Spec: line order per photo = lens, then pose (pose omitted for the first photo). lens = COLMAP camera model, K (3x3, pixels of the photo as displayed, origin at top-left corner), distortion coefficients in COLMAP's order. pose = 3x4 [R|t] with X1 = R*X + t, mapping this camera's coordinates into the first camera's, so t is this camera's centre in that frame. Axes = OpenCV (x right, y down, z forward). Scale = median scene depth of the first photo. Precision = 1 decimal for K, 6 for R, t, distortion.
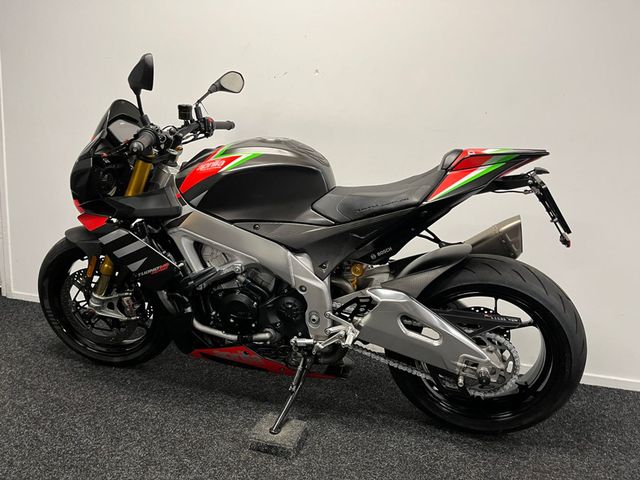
lens RADIAL K [[488.6, 0, 315.4], [0, 488.6, 241.1], [0, 0, 1]] dist [0.076981, -0.103251]
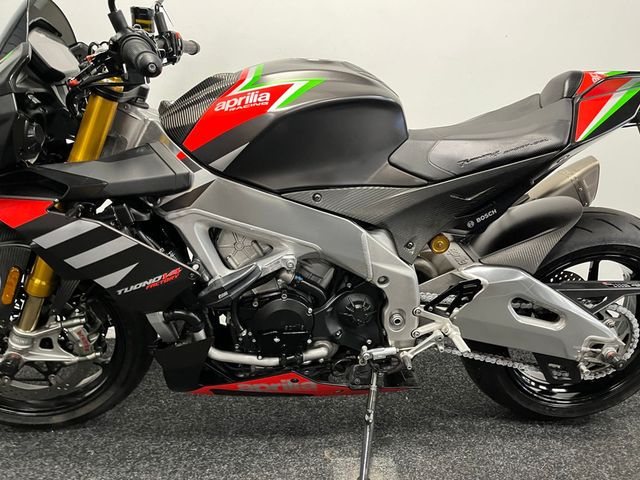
lens RADIAL K [[488.6, 0, 323.2], [0, 488.6, 237.4], [0, 0, 1]] dist [0.076981, -0.103251]
pose [[0.945123, -0.108077, 0.308320, -0.309849], [0.082374, 0.992041, 0.095236, -0.035951], [-0.316158, -0.064612, 0.946504, 0.367349]]
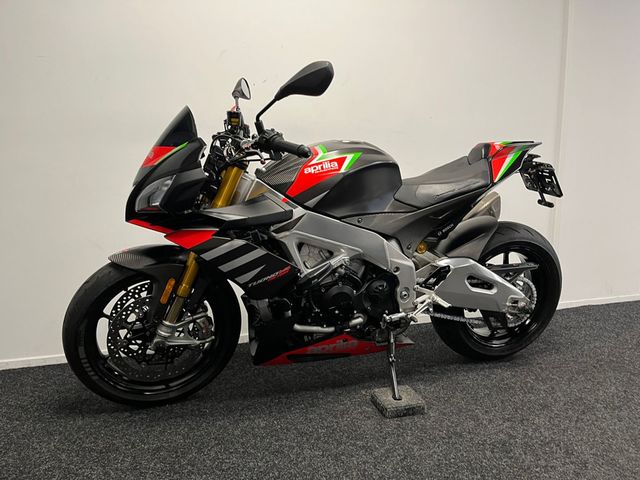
lens RADIAL K [[488.6, 0, 330.1], [0, 488.6, 238.8], [0, 0, 1]] dist [0.076981, -0.103251]
pose [[0.847653, -0.135456, 0.512967, -0.724993], [0.145680, 0.989120, 0.020462, -0.019680], [-0.510158, 0.057385, 0.858164, 0.090202]]
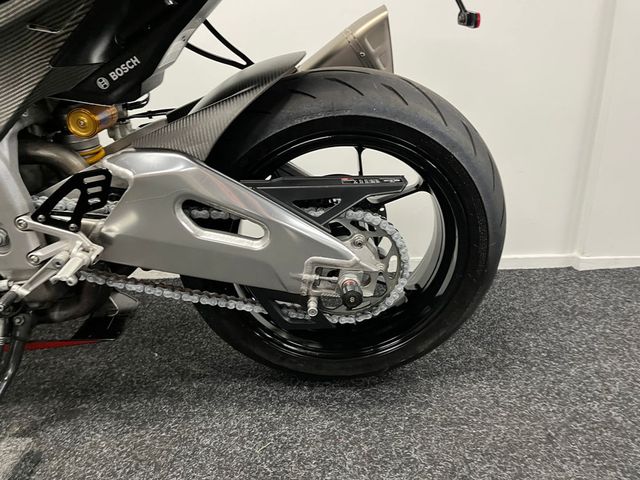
lens RADIAL K [[488.6, 0, 324.0], [0, 488.6, 239.7], [0, 0, 1]] dist [0.076981, -0.103251]
pose [[0.954265, -0.151639, 0.257650, 0.170663], [0.109275, 0.979102, 0.171520, 0.115400], [-0.278275, -0.135520, 0.950893, 0.471329]]
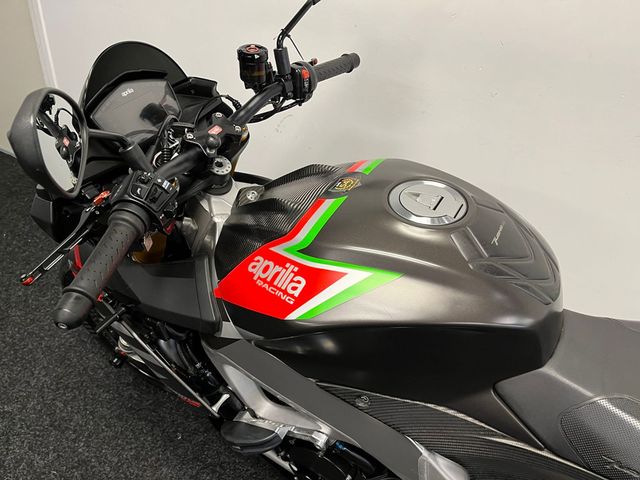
lens RADIAL K [[488.6, 0, 320.9], [0, 488.6, 241.2], [0, 0, 1]] dist [0.076981, -0.103251]
pose [[0.963755, 0.167818, -0.207397, -0.085319], [-0.073037, 0.913646, 0.399895, -0.342489], [0.256598, -0.370253, 0.892788, 0.605373]]
